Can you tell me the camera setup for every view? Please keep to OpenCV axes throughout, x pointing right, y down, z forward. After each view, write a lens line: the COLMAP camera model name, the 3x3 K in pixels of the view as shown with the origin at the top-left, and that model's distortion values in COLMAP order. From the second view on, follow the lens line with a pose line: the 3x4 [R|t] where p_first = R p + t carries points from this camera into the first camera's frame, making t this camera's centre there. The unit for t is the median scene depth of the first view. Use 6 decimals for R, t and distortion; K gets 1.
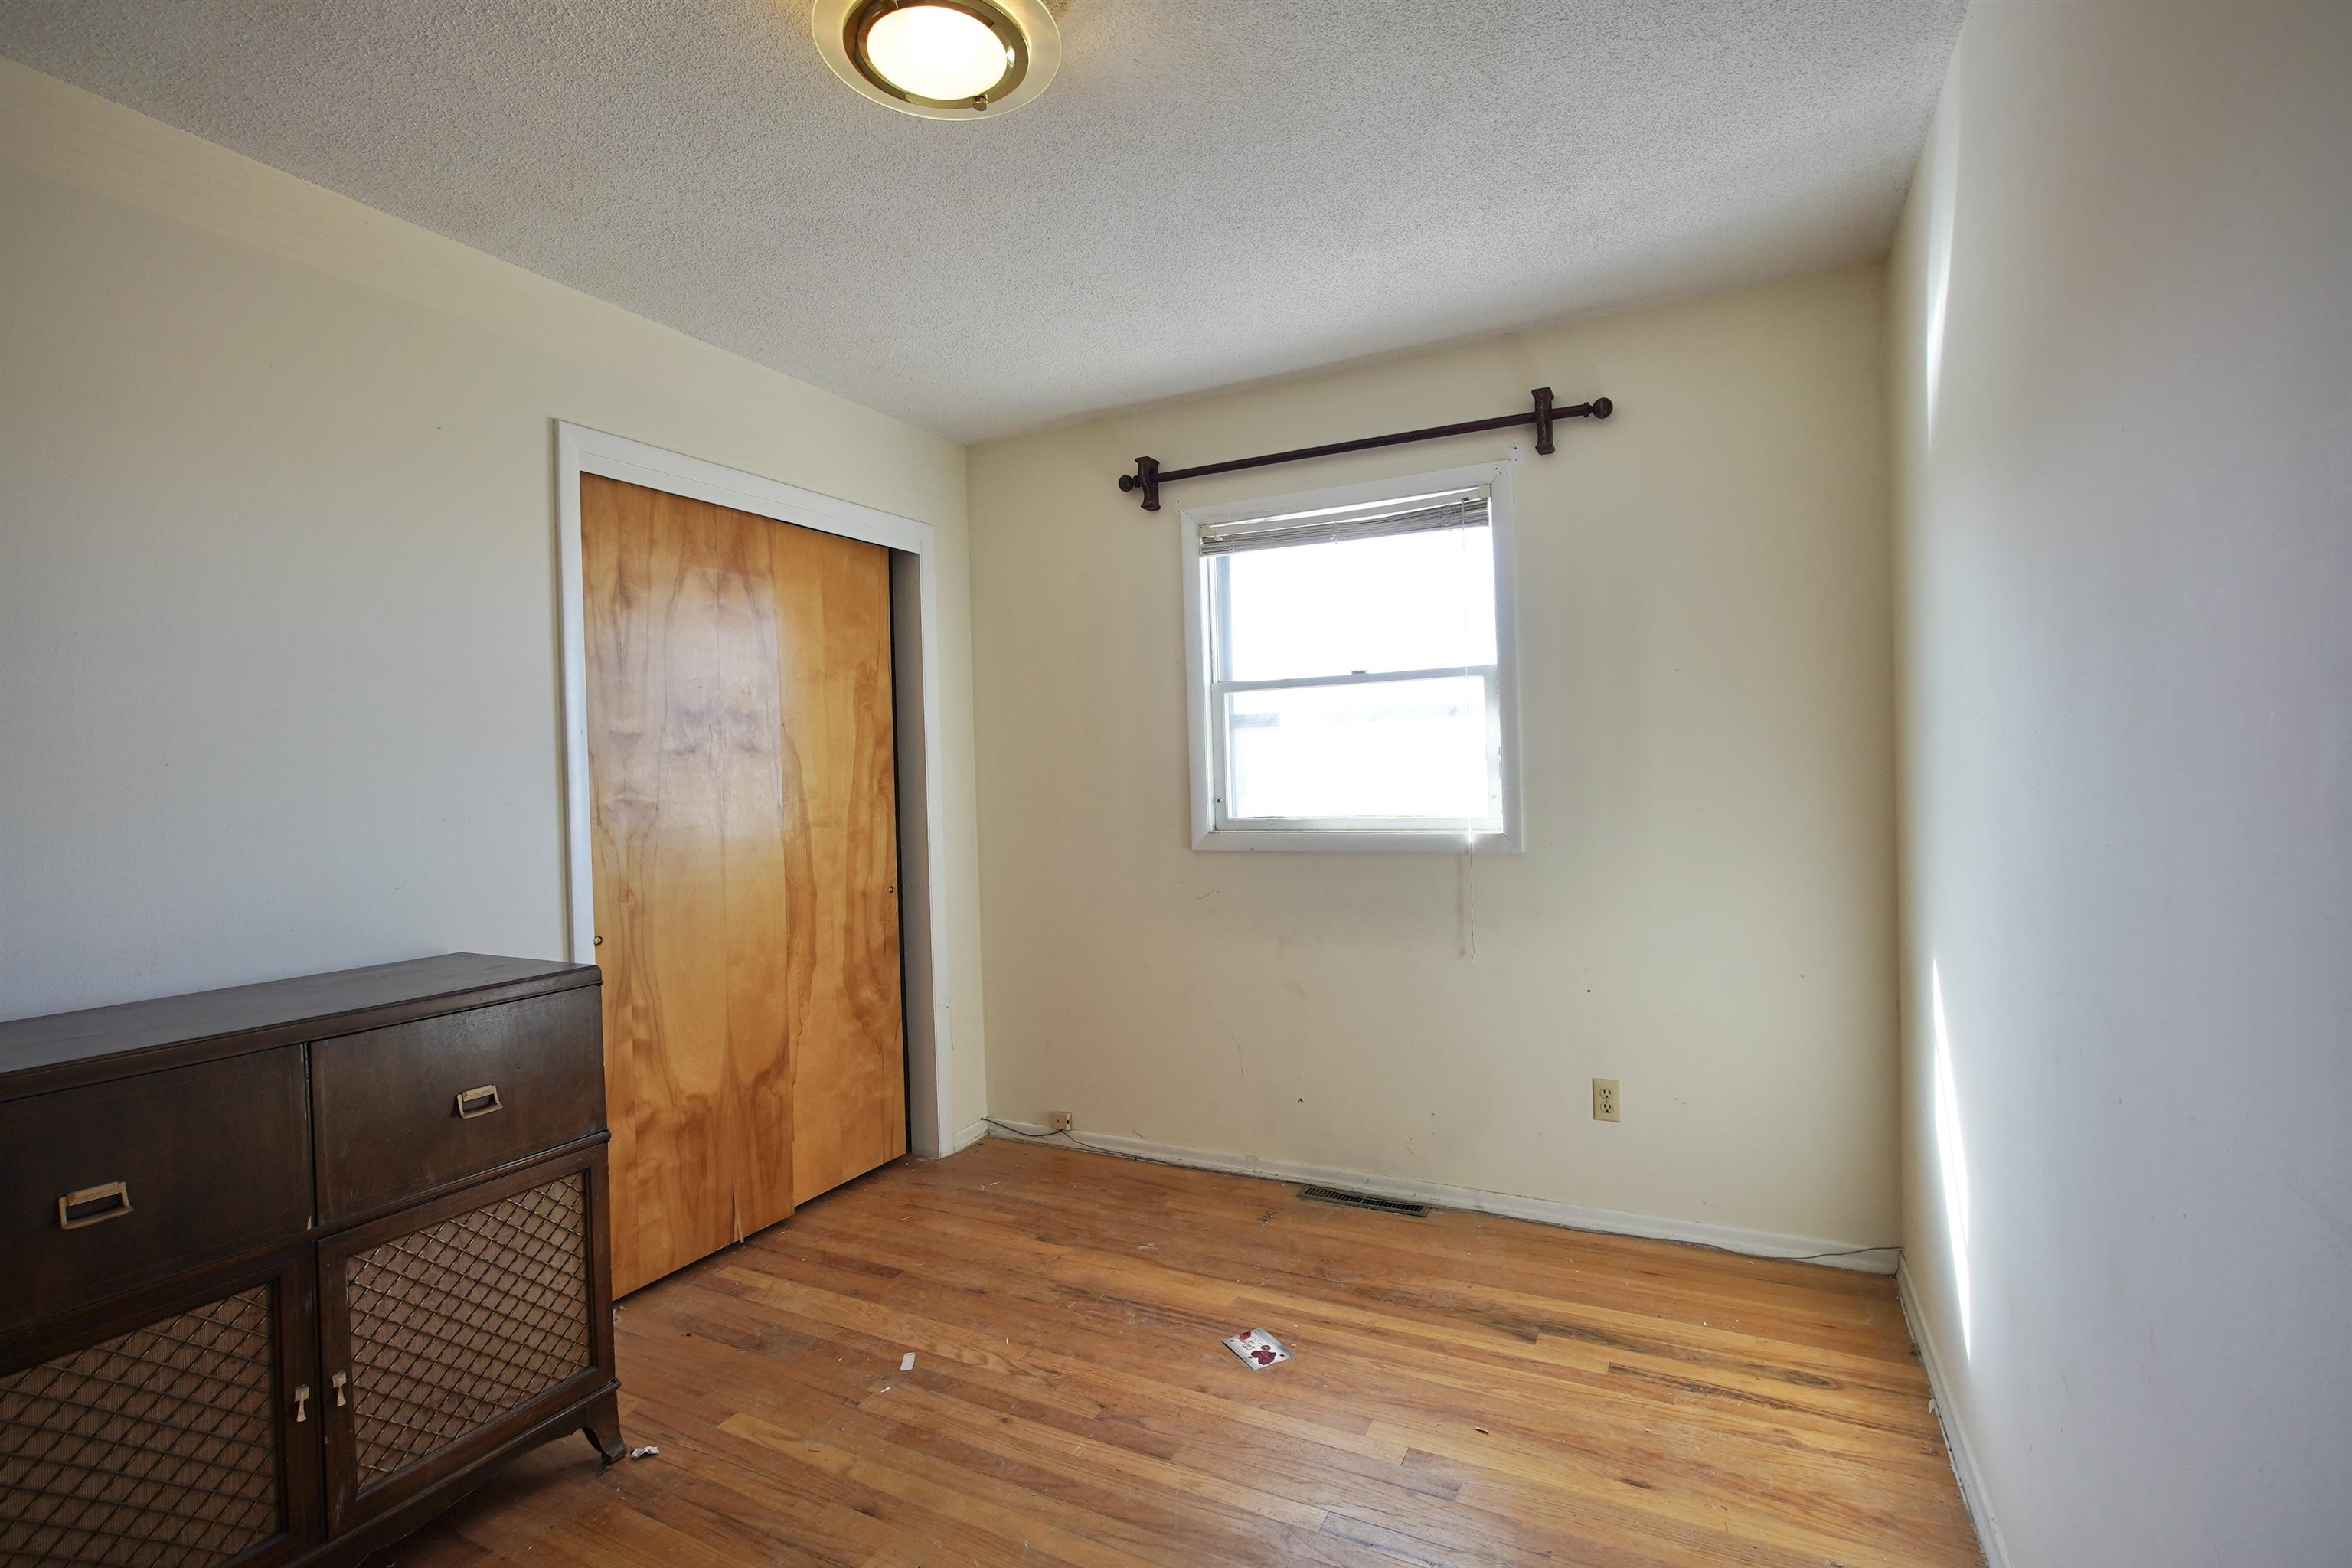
lens RADIAL K [[1080.3, 0, 1174.3], [0, 1080.3, 788.7], [0, 0, 1]] dist [-0.026789, 0.013732]
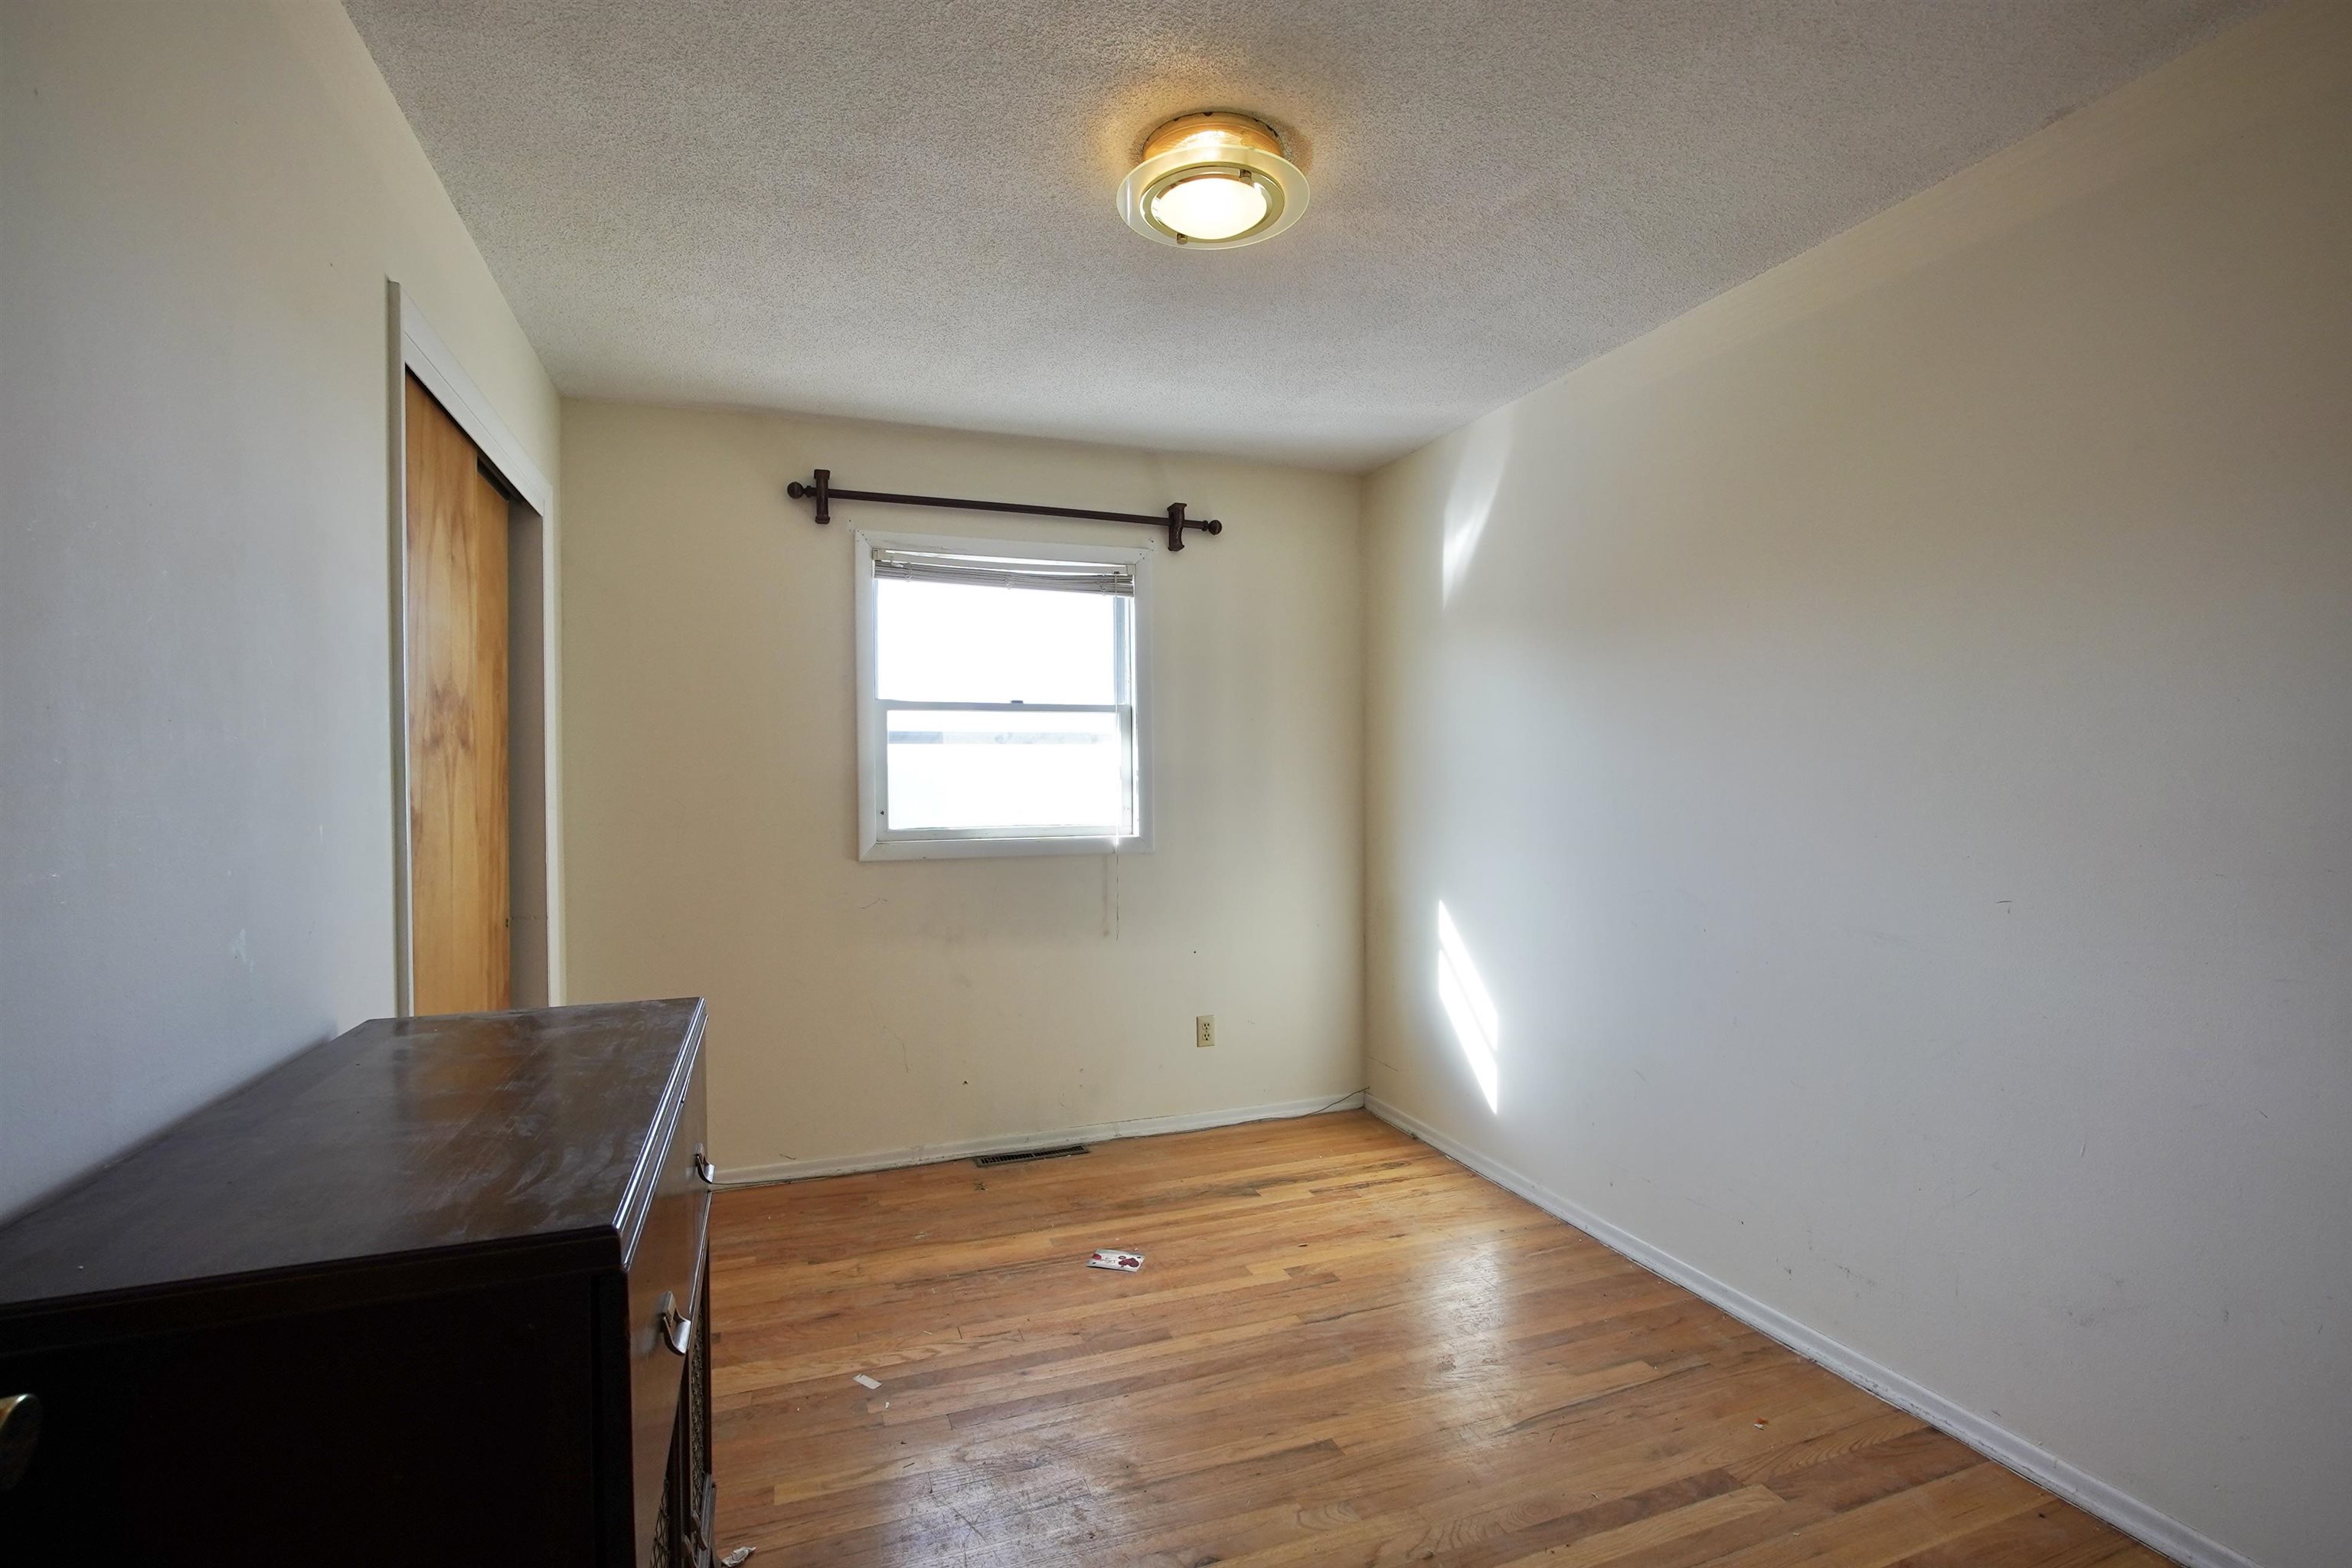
lens RADIAL K [[1080.3, 0, 1174.3], [0, 1080.3, 788.7], [0, 0, 1]] dist [-0.026789, 0.013732]
pose [[0.672686, 0.016362, 0.739747, -0.692075], [0.001356, 0.999727, -0.023346, 0.016097], [-0.739927, 0.016708, 0.672480, 0.112972]]
